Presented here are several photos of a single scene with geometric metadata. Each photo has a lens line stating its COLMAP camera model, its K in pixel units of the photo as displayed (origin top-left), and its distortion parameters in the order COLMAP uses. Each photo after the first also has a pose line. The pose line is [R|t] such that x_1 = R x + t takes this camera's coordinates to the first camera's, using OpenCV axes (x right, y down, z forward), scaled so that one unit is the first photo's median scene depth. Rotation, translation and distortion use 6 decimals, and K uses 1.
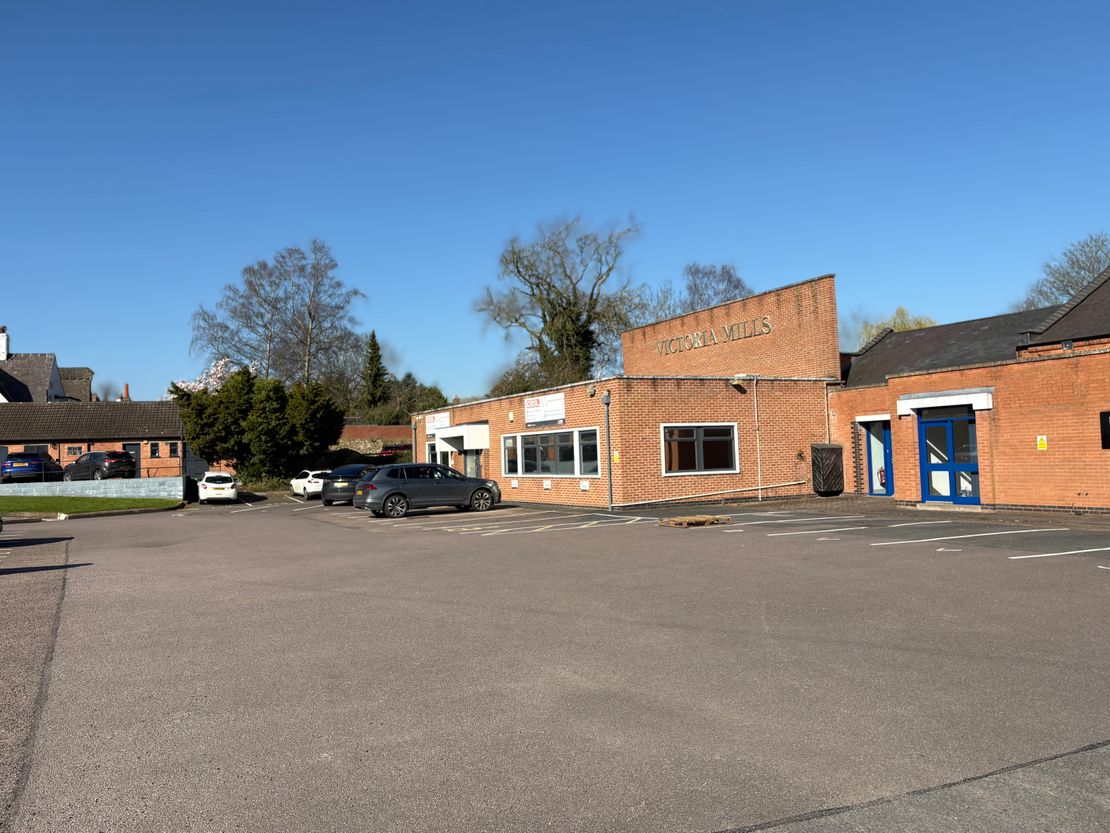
lens RADIAL K [[900.9, 0, 553.3], [0, 900.9, 416.1], [0, 0, 1]] dist [-0.002832, -0.006158]
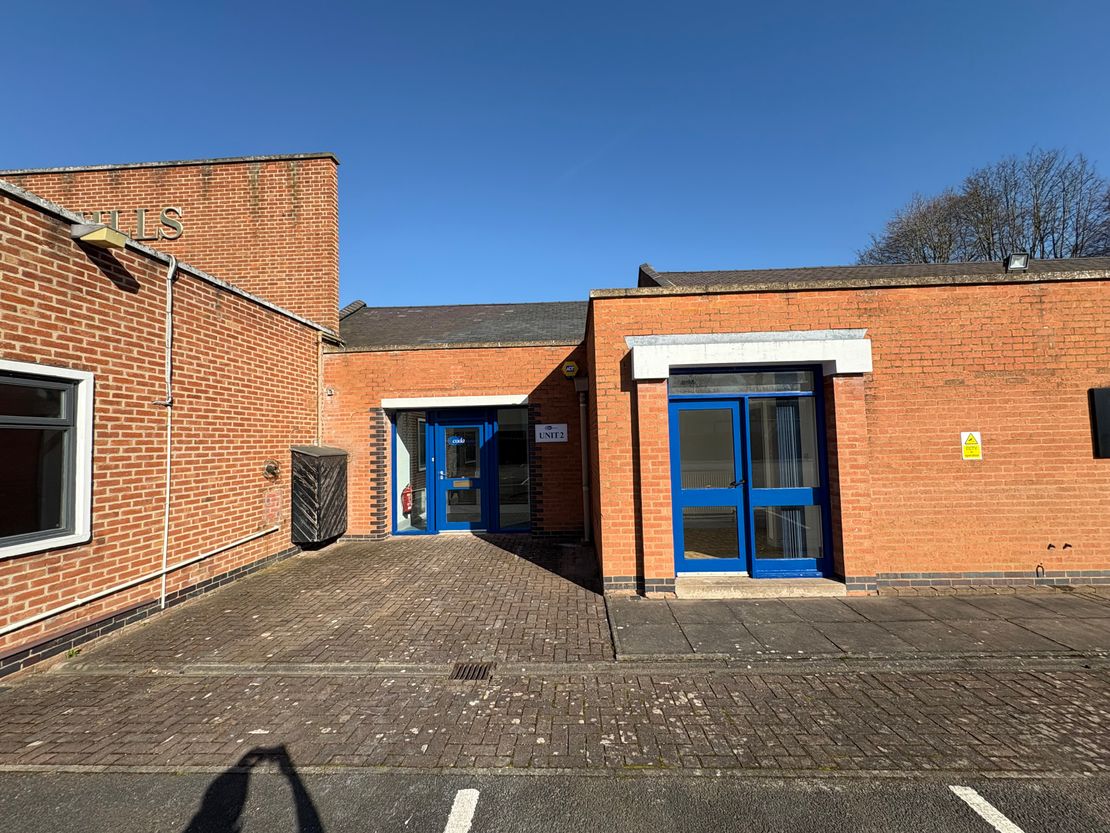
lens RADIAL K [[446.8, 0, 551.5], [0, 446.8, 417.4], [0, 0, 1]] dist [-0.000050, 0.000183]
pose [[0.506838, 0.067376, 0.859404, 0.153739], [-0.030981, 0.997721, -0.059948, 0.026372], [-0.861485, 0.003759, 0.507770, 0.789567]]
